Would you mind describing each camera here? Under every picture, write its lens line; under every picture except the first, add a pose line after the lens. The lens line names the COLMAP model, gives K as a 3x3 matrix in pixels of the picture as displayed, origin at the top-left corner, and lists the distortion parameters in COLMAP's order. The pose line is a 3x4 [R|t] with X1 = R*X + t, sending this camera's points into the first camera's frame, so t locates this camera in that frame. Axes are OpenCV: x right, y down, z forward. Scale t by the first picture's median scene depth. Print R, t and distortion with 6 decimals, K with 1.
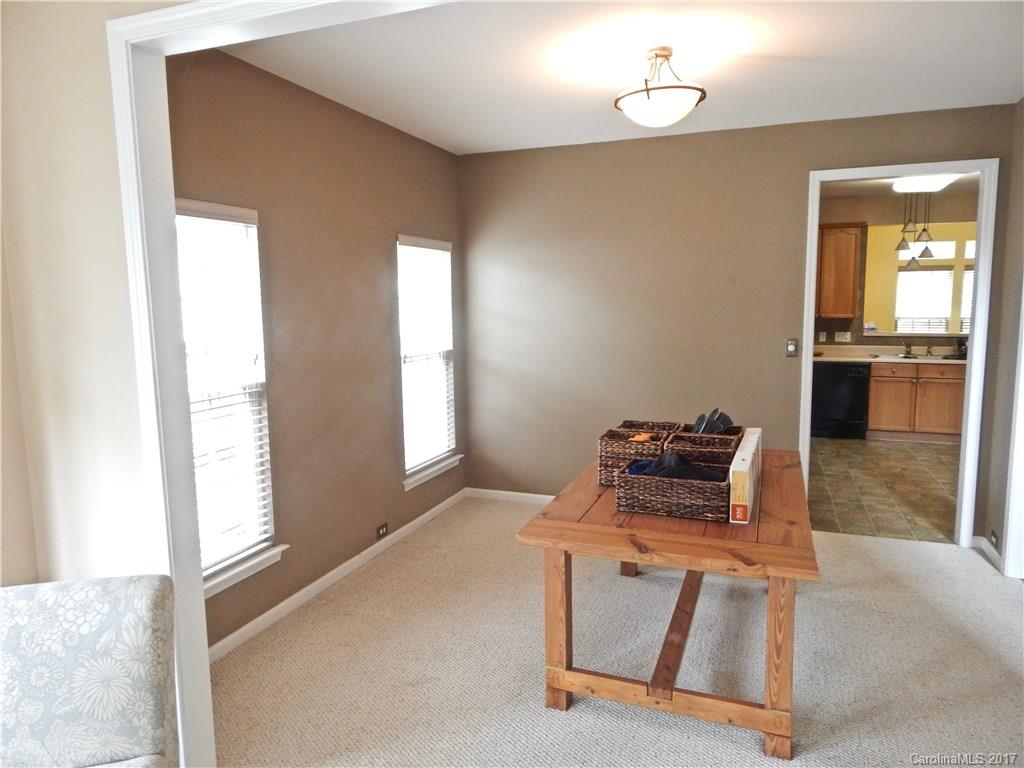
lens RADIAL K [[675.3, 0, 517.6], [0, 675.3, 380.2], [0, 0, 1]] dist [0.008479, -0.010279]
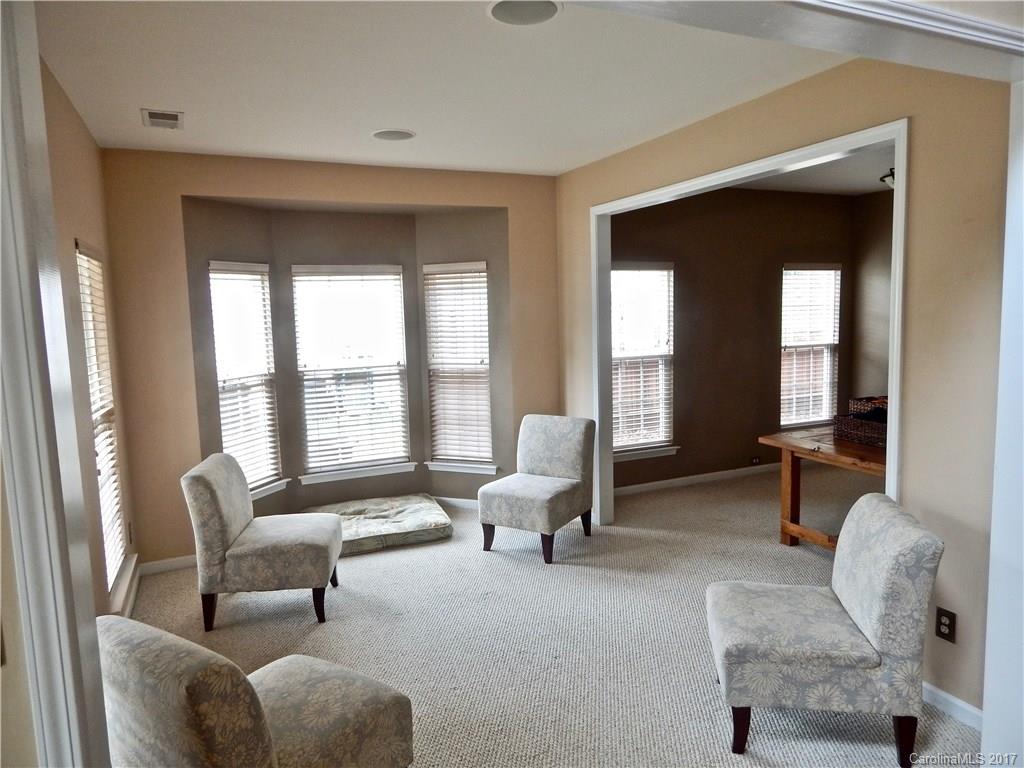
lens RADIAL K [[675.3, 0, 515.4], [0, 675.3, 383.8], [0, 0, 1]] dist [0.008479, -0.010279]
pose [[0.706975, 0.071715, -0.703593, 0.775511], [-0.067624, 0.997142, 0.033687, 0.059956], [0.703998, 0.023764, 0.709804, -0.754234]]
